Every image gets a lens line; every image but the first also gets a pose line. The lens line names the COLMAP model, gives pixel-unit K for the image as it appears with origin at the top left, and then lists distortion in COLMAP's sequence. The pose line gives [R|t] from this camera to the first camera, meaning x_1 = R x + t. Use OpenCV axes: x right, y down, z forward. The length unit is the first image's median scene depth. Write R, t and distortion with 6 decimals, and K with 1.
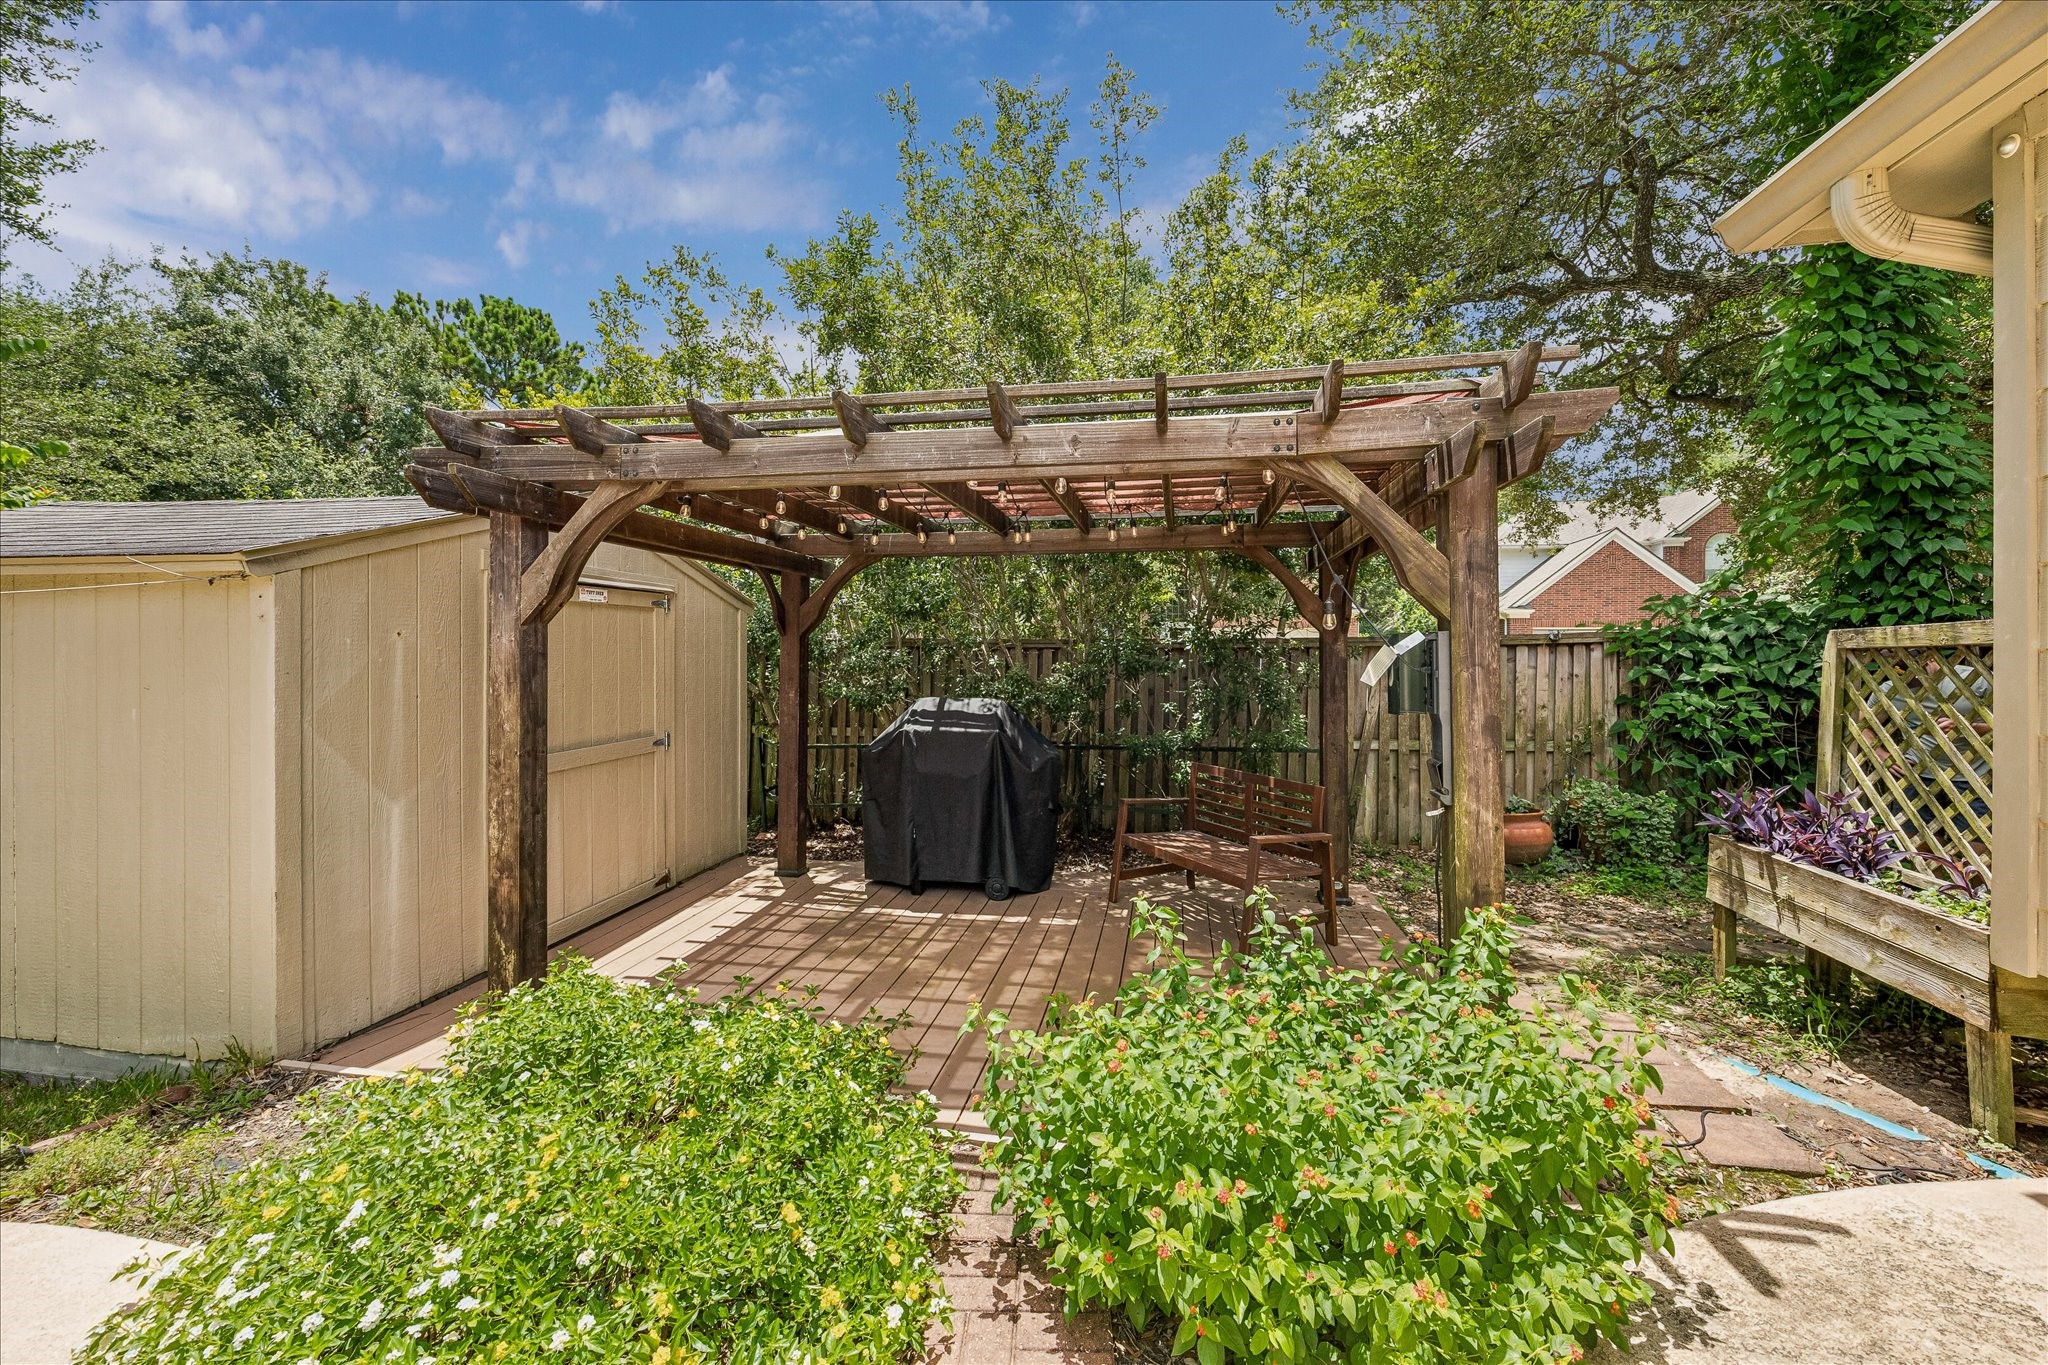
lens RADIAL K [[795.2, 0, 1031.7], [0, 795.2, 664.7], [0, 0, 1]] dist [-0.001362, -0.000012]
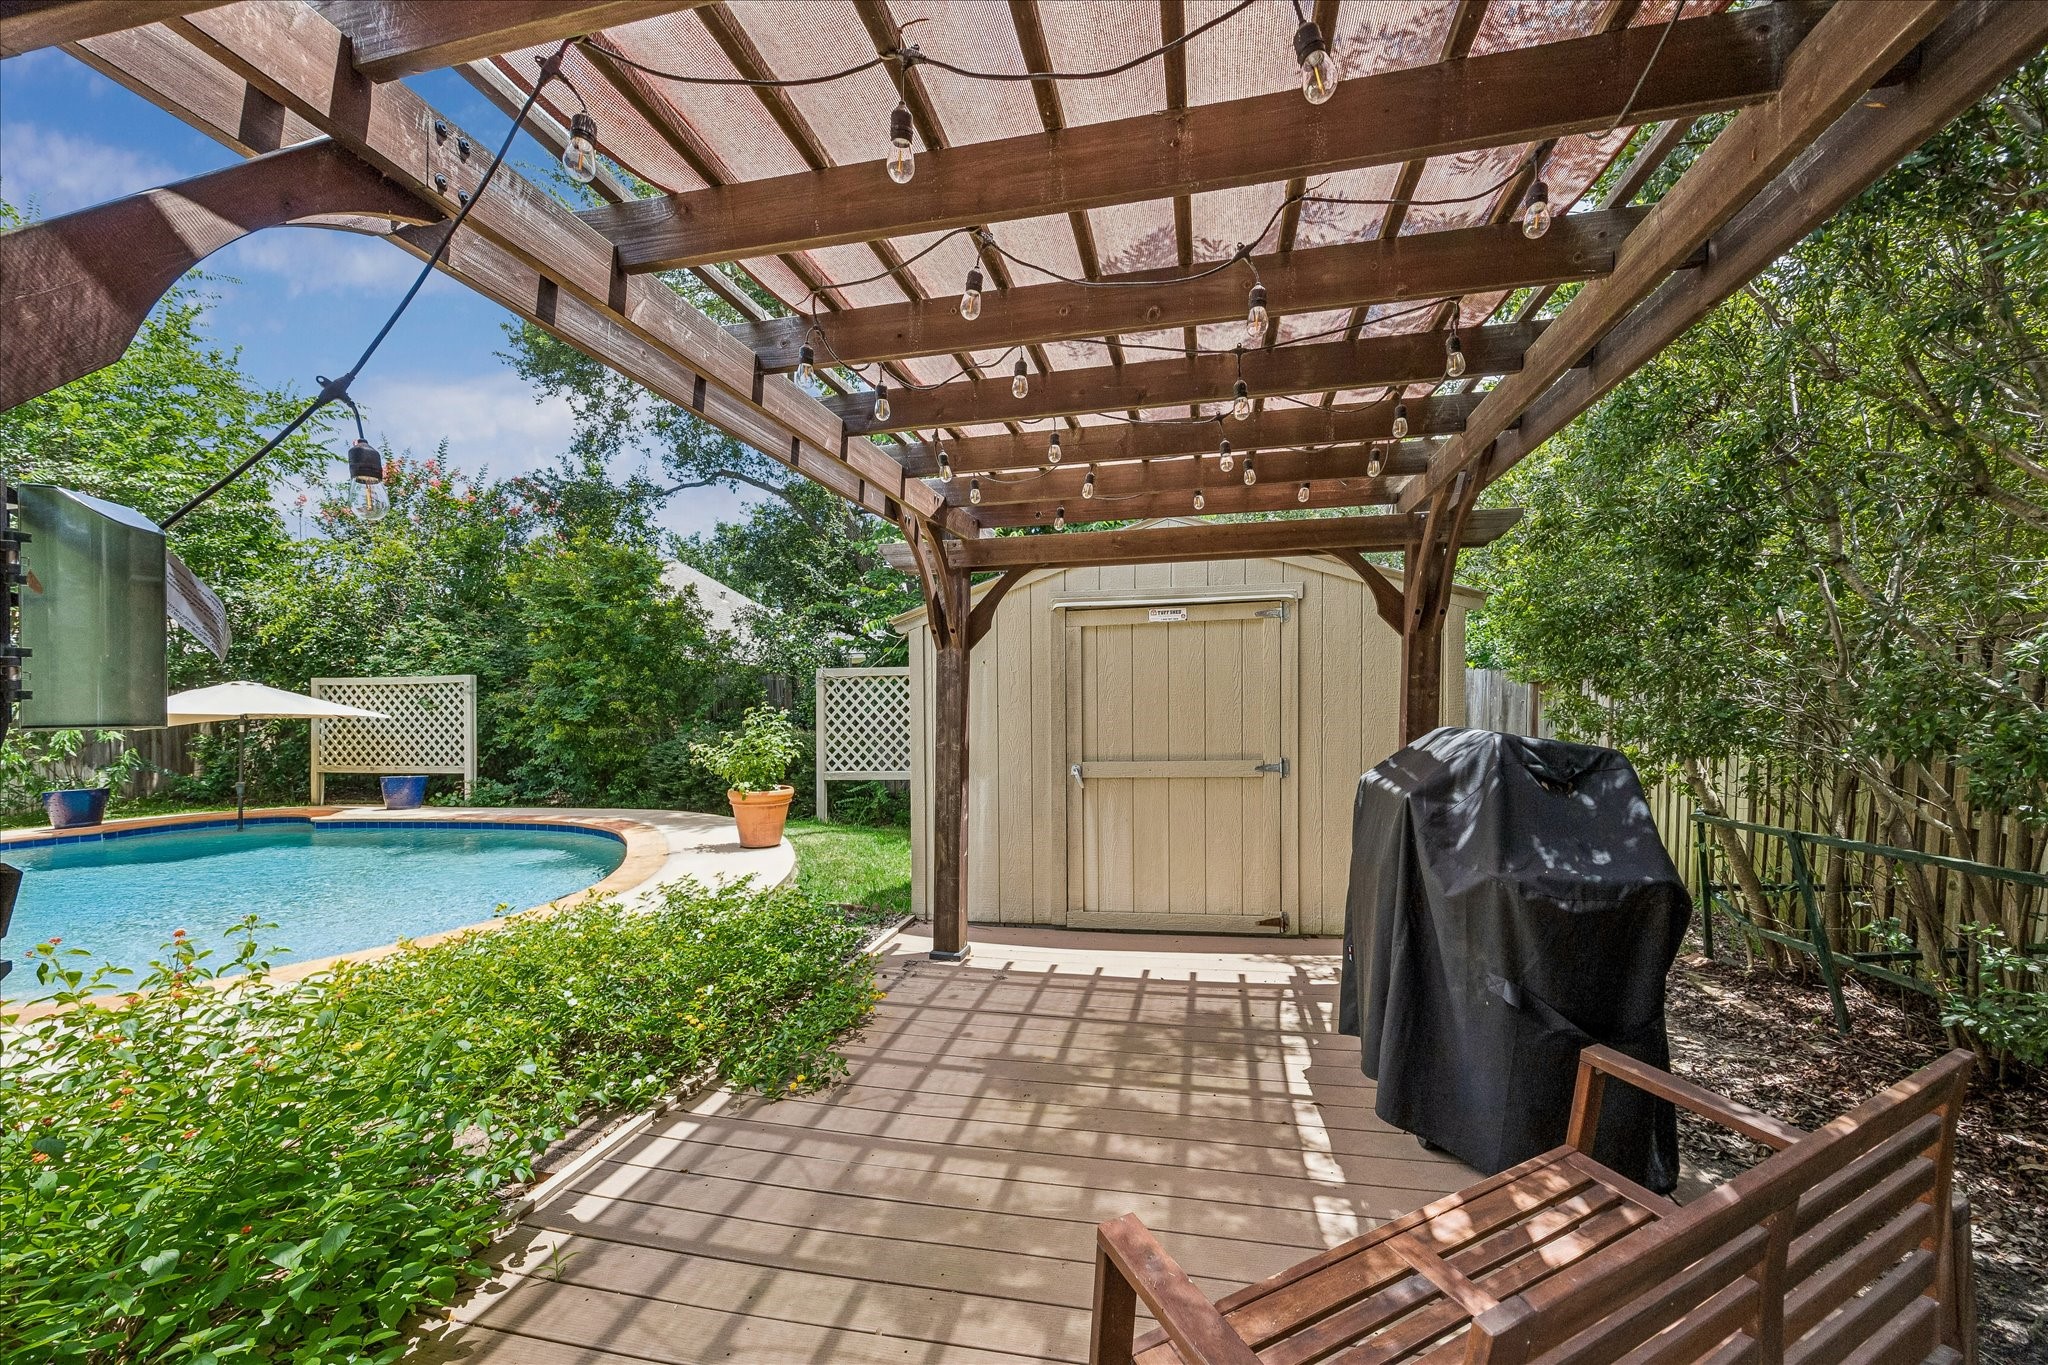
lens RADIAL K [[795.2, 0, 1044.6], [0, 795.2, 712.0], [0, 0, 1]] dist [-0.001362, -0.000012]
pose [[-0.019232, 0.005484, -0.999800, 0.475817], [0.000195, 0.999985, 0.005481, 0.032380], [0.999815, -0.000089, -0.019233, 0.828677]]
